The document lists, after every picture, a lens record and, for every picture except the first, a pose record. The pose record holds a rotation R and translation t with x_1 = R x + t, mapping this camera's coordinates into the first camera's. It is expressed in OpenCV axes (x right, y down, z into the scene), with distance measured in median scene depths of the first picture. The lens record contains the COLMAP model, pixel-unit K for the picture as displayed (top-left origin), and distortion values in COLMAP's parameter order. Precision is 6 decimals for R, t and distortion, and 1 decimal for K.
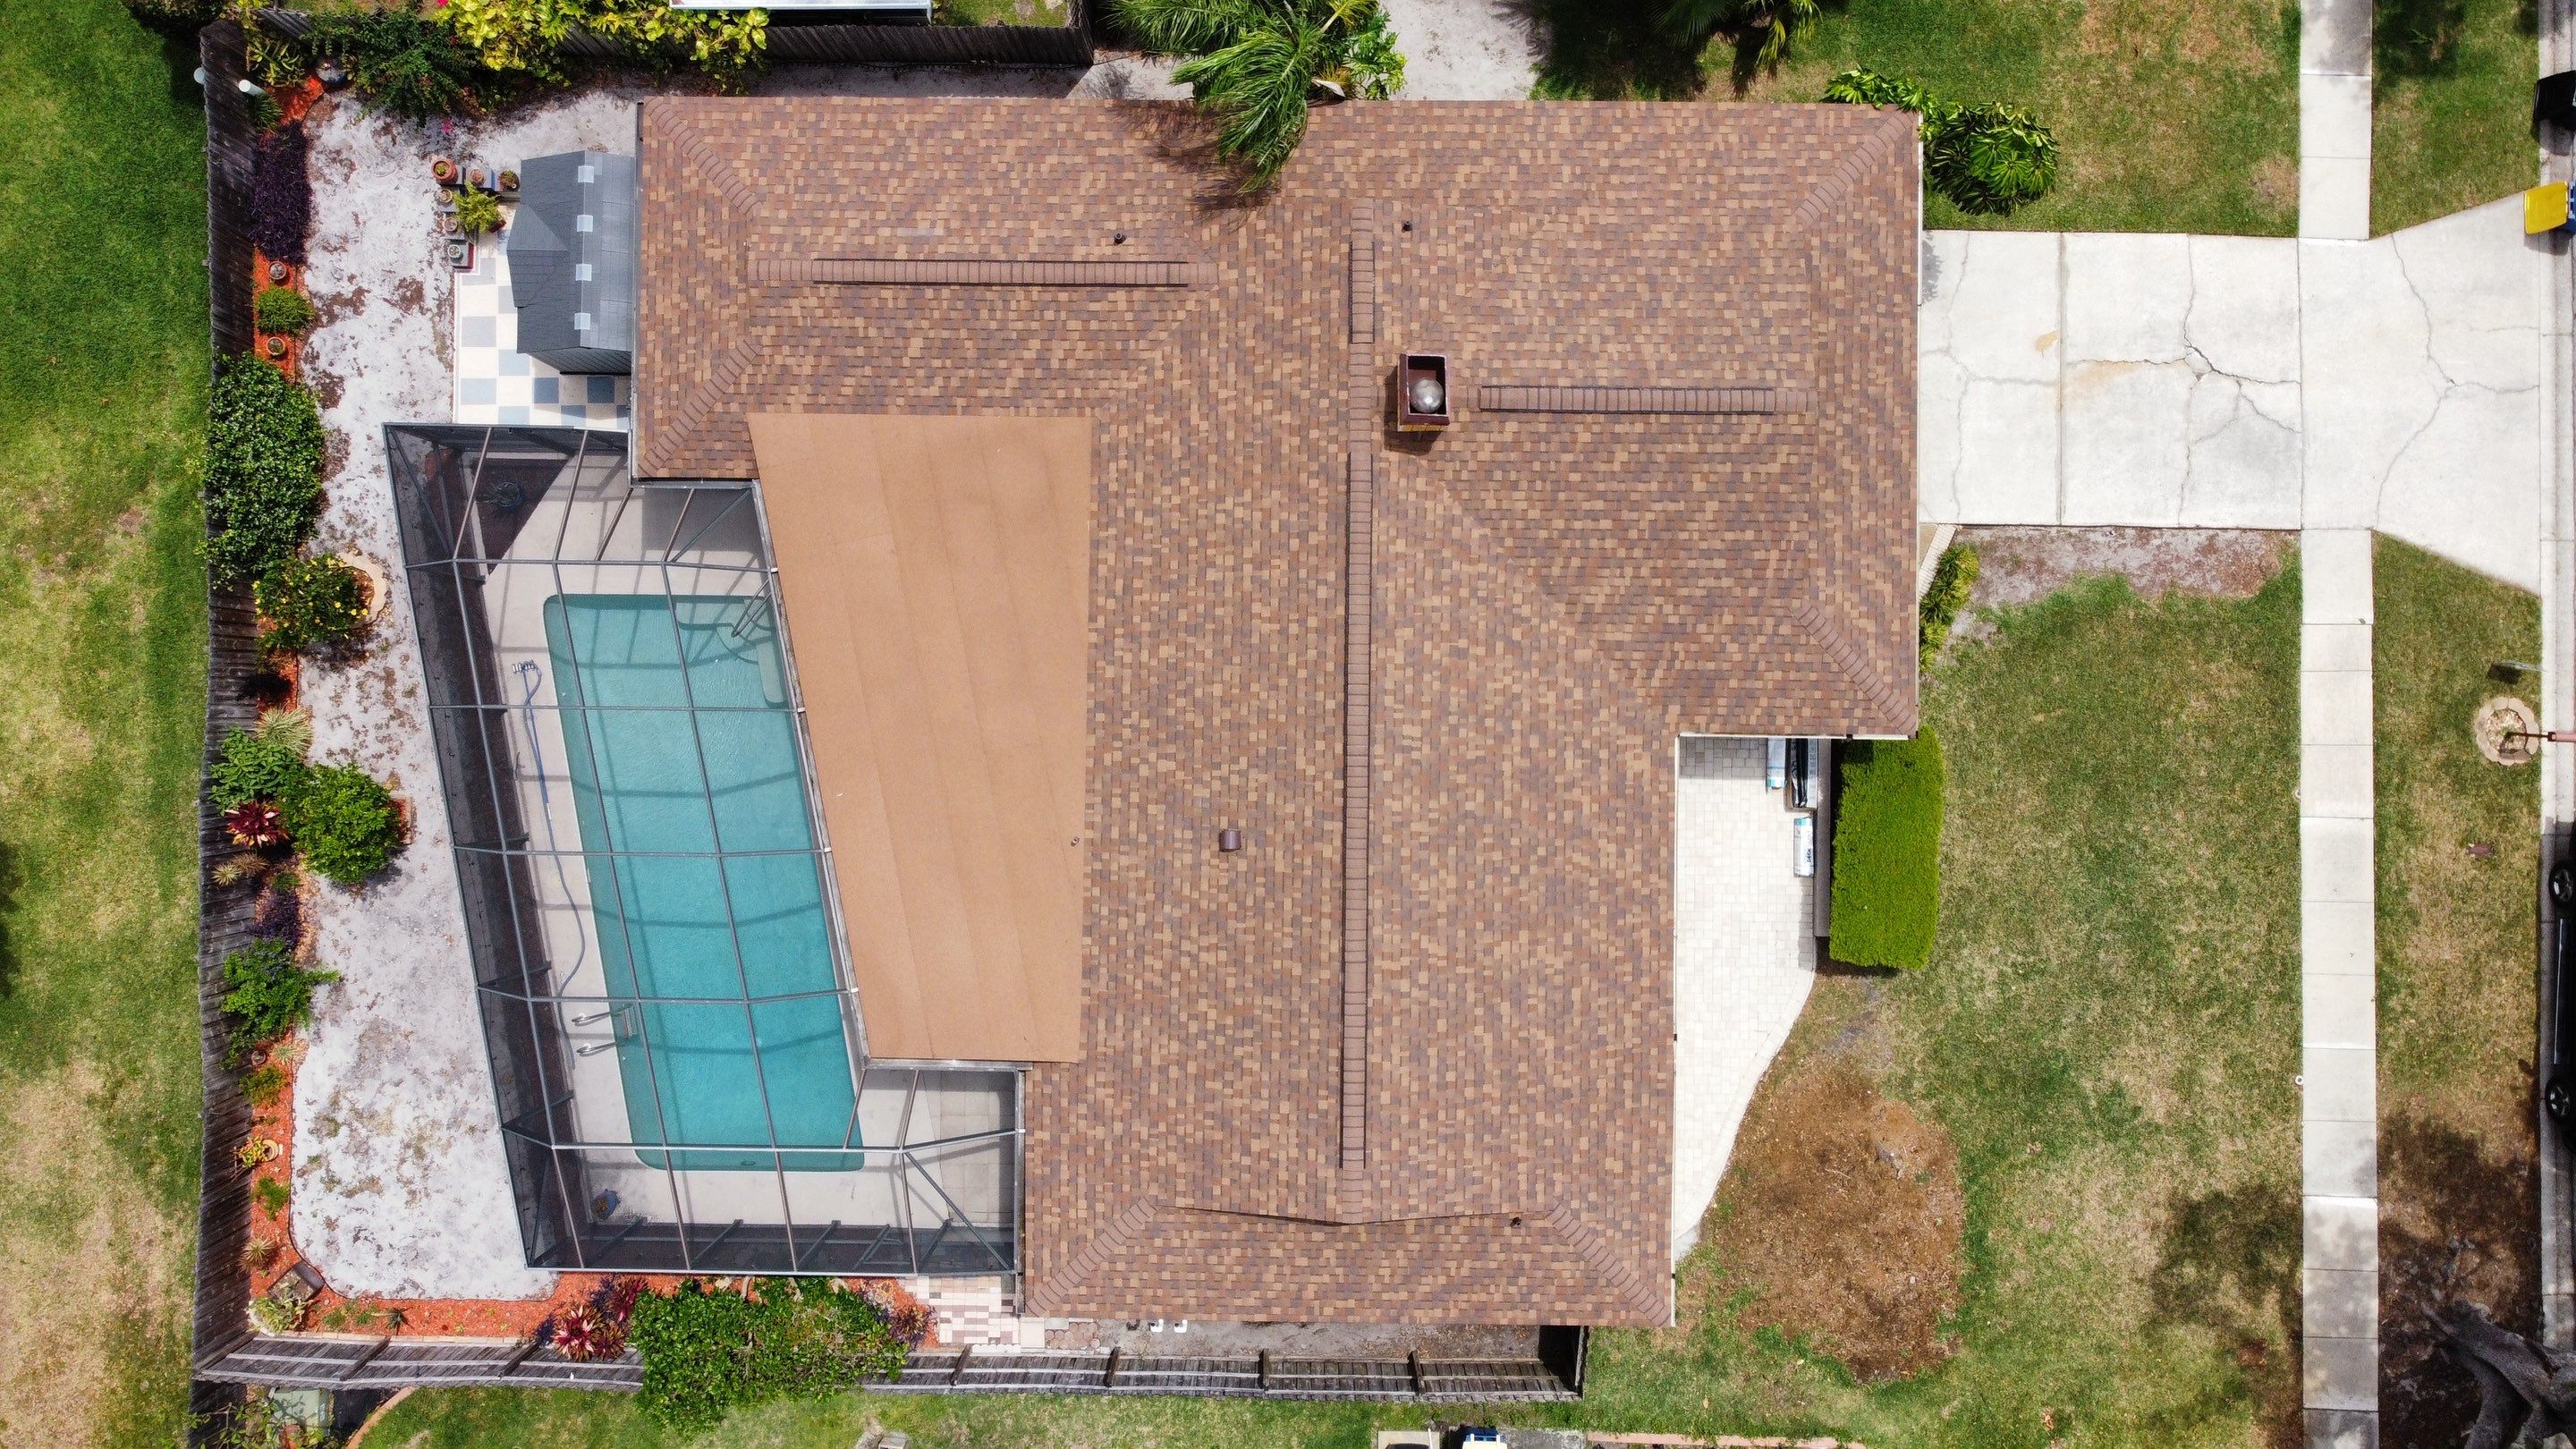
lens RADIAL K [[1954.3, 0, 1255.3], [0, 1954.3, 710.2], [0, 0, 1]] dist [0.007201, -0.013773]
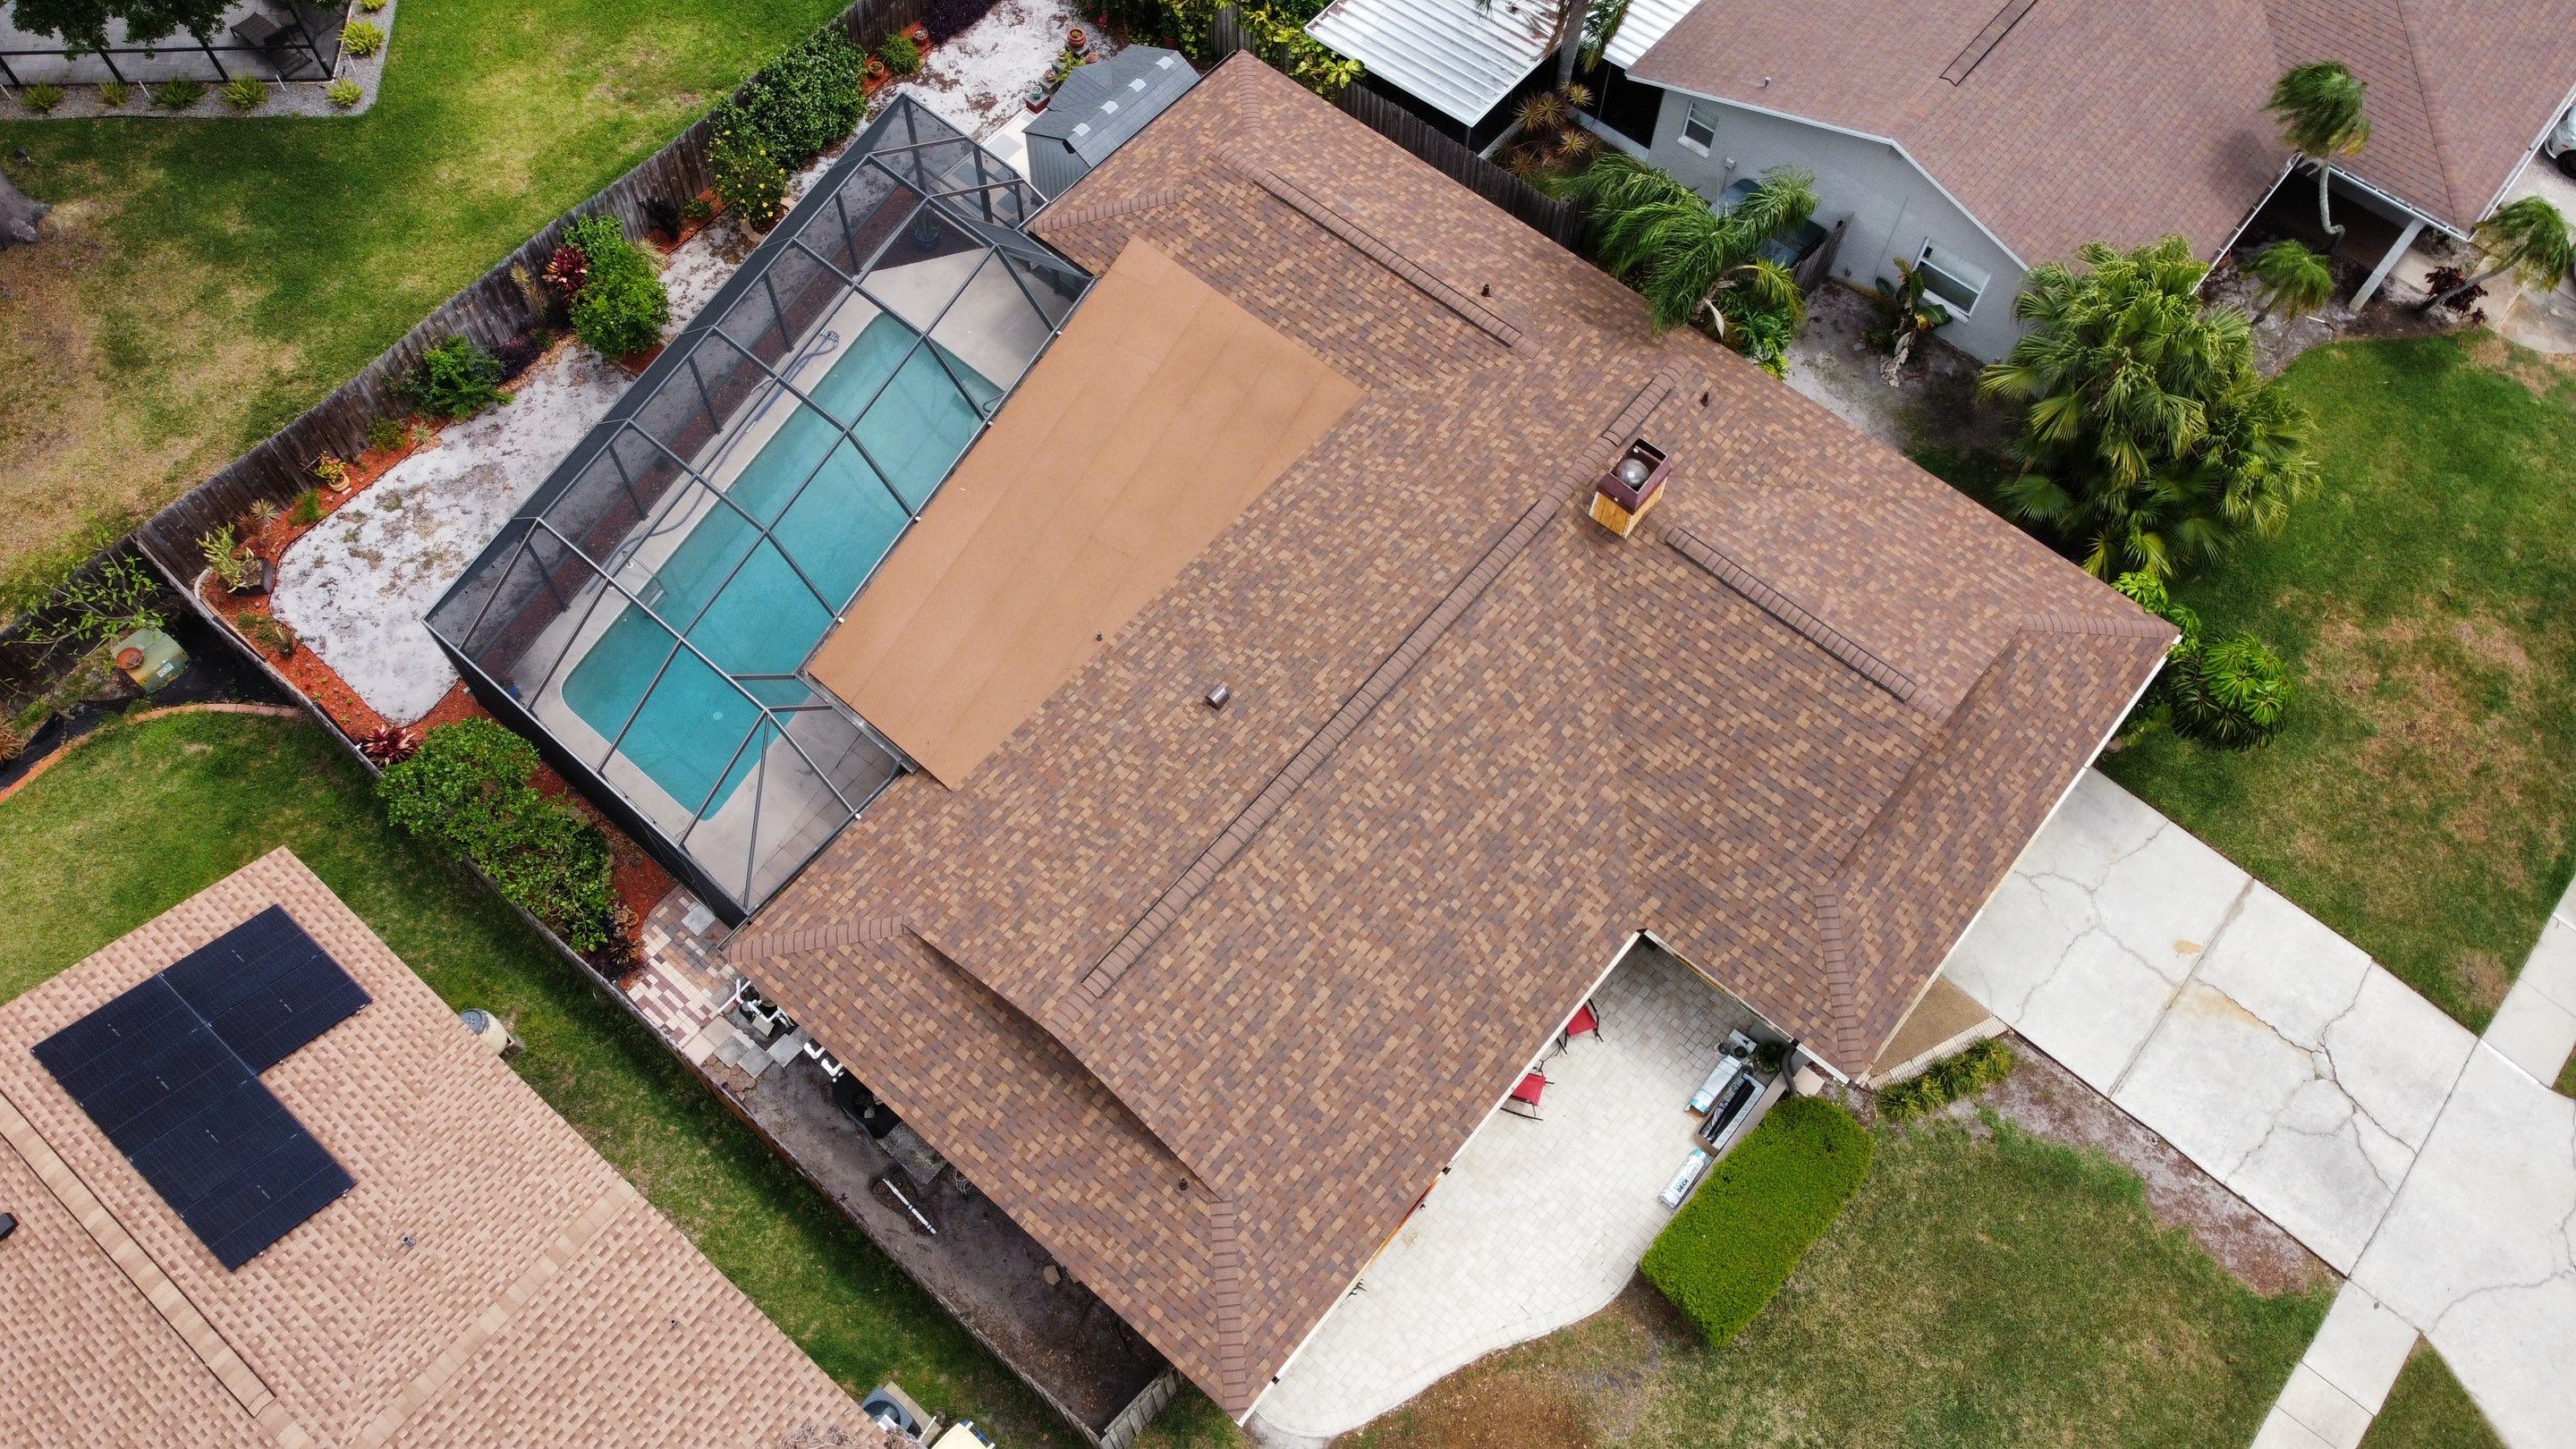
lens RADIAL K [[1954.3, 0, 1246.8], [0, 1954.3, 699.8], [0, 0, 1]] dist [0.007201, -0.013773]
pose [[0.766124, 0.573130, -0.290820, 0.262001], [-0.642605, 0.675623, -0.361376, 0.377285], [-0.010631, 0.463741, 0.885907, 0.097101]]
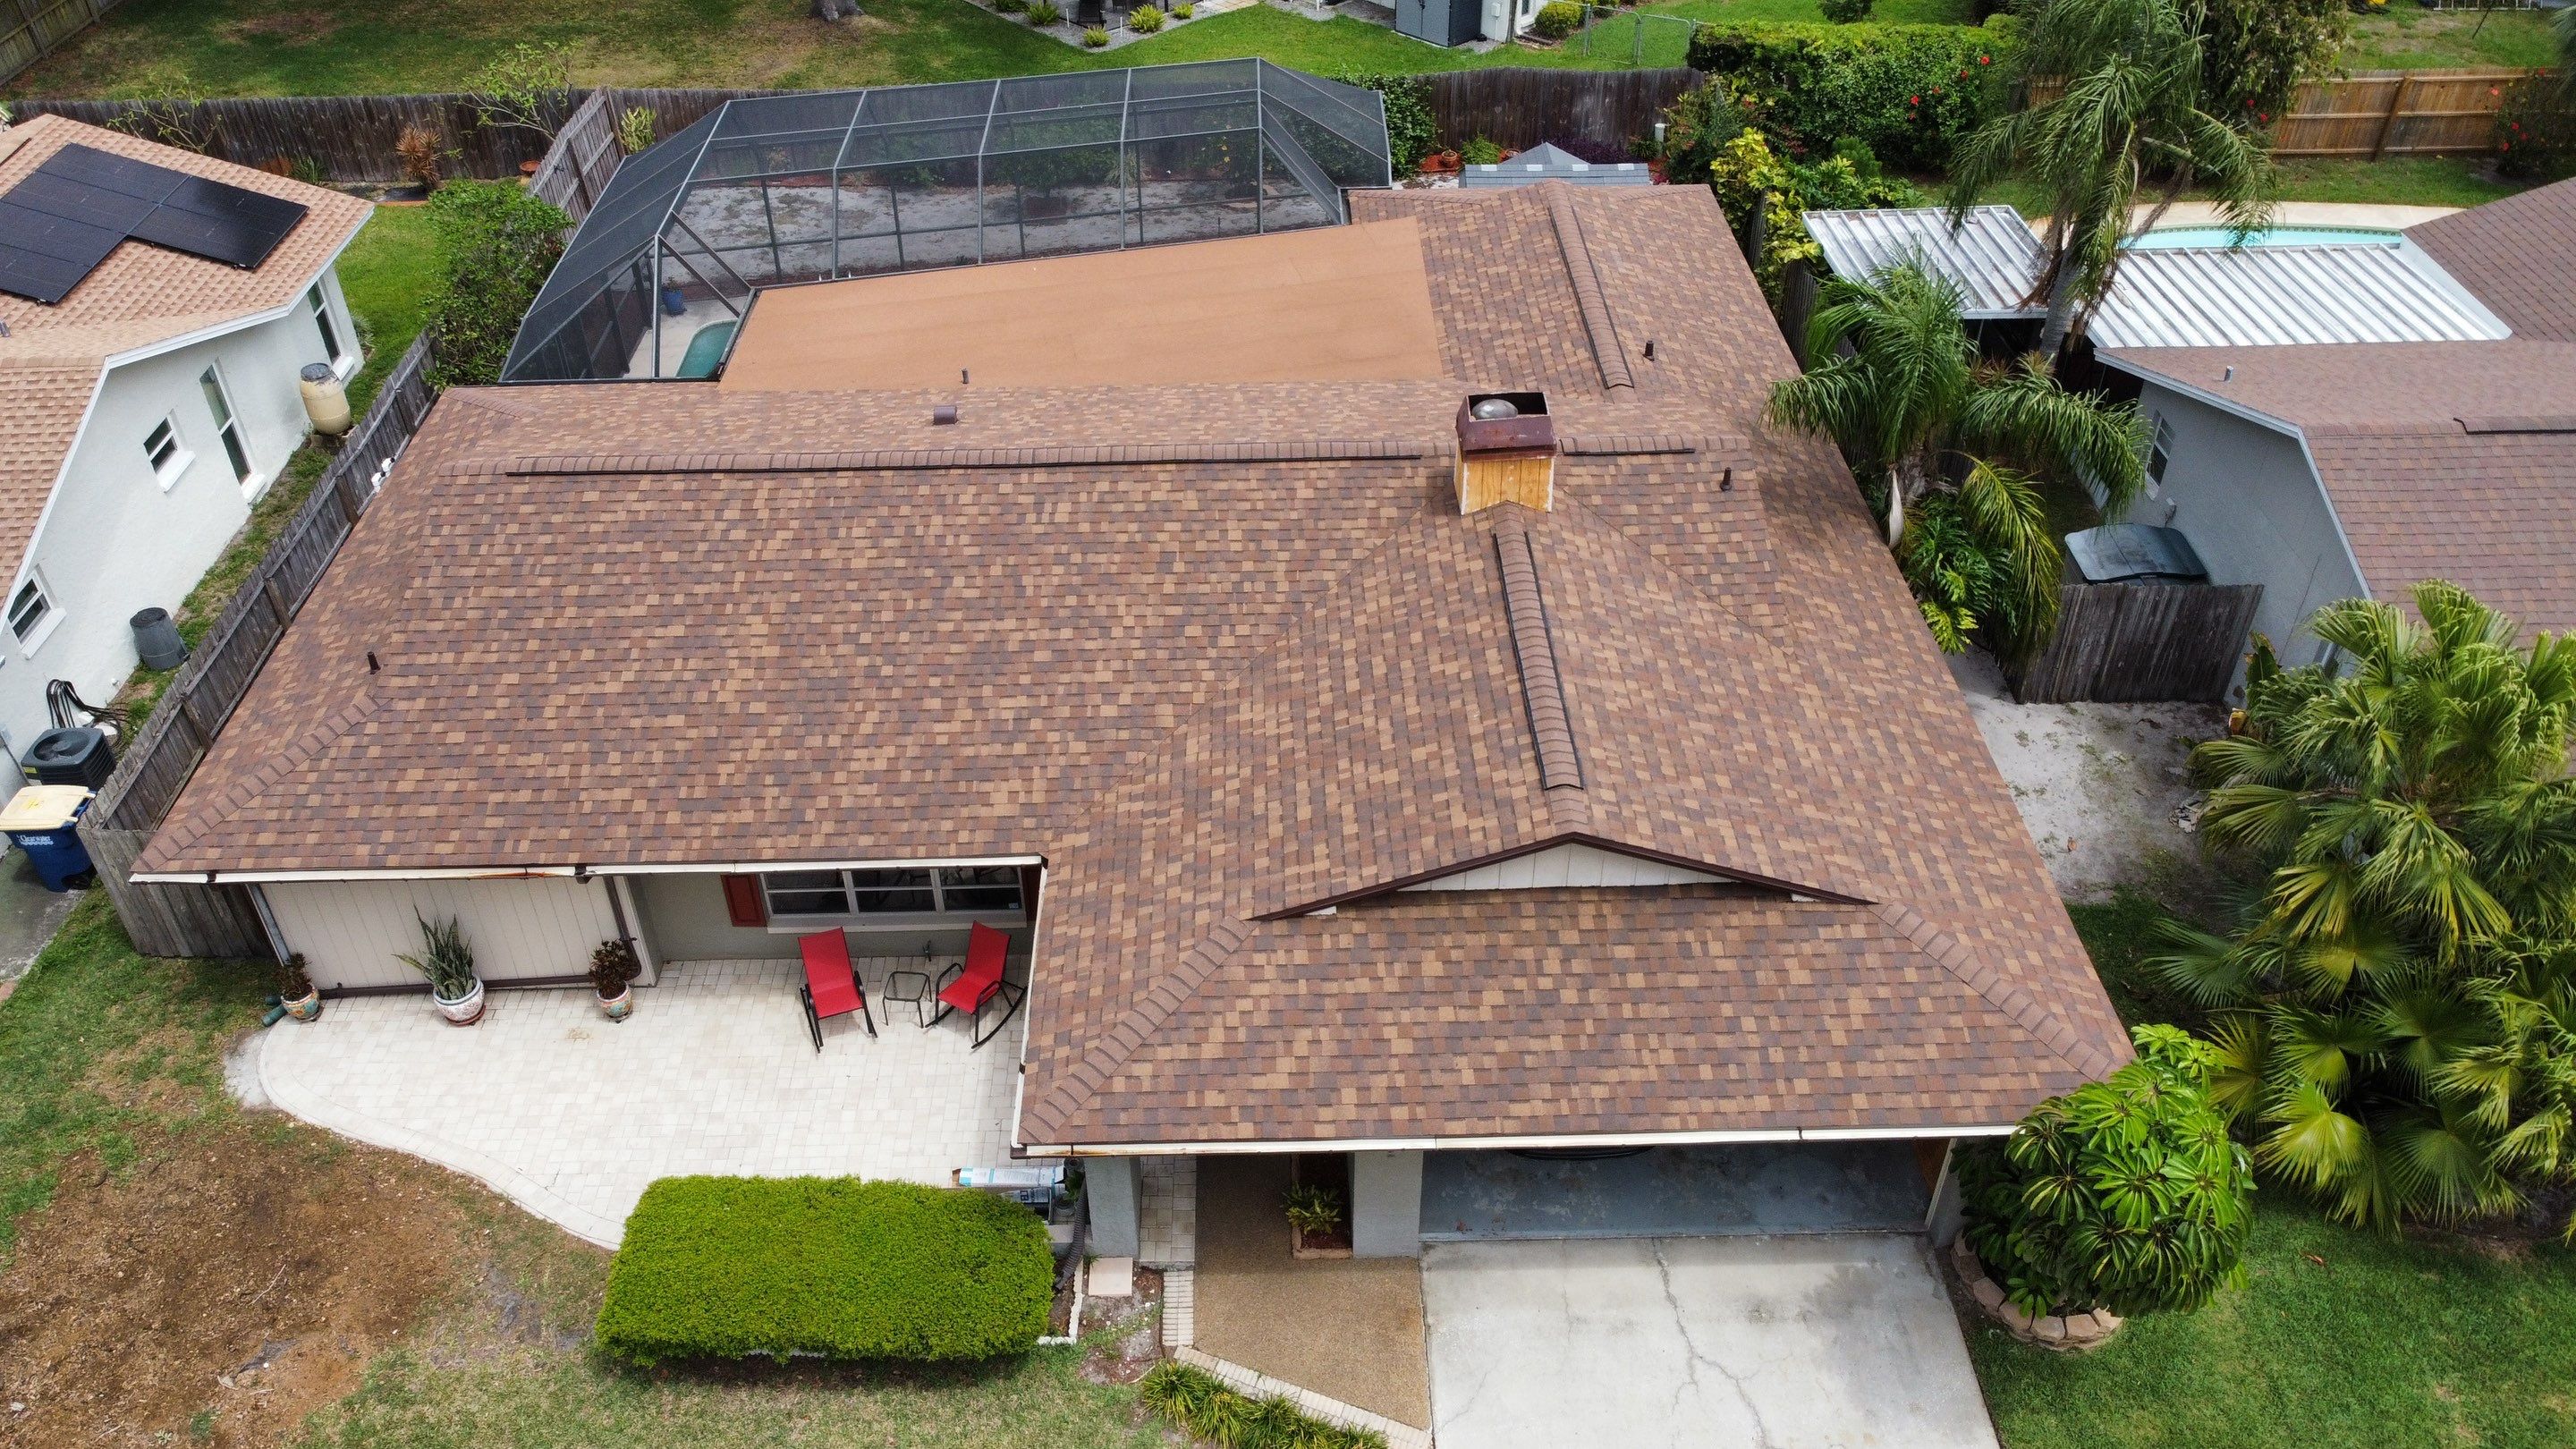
lens RADIAL K [[1954.3, 0, 1249.3], [0, 1954.3, 689.1], [0, 0, 1]] dist [0.007201, -0.013773]
pose [[0.021344, 0.617547, -0.786244, 0.641261], [-0.999532, 0.030426, -0.003237, -0.050548], [0.021923, 0.785945, 0.617908, 0.519523]]
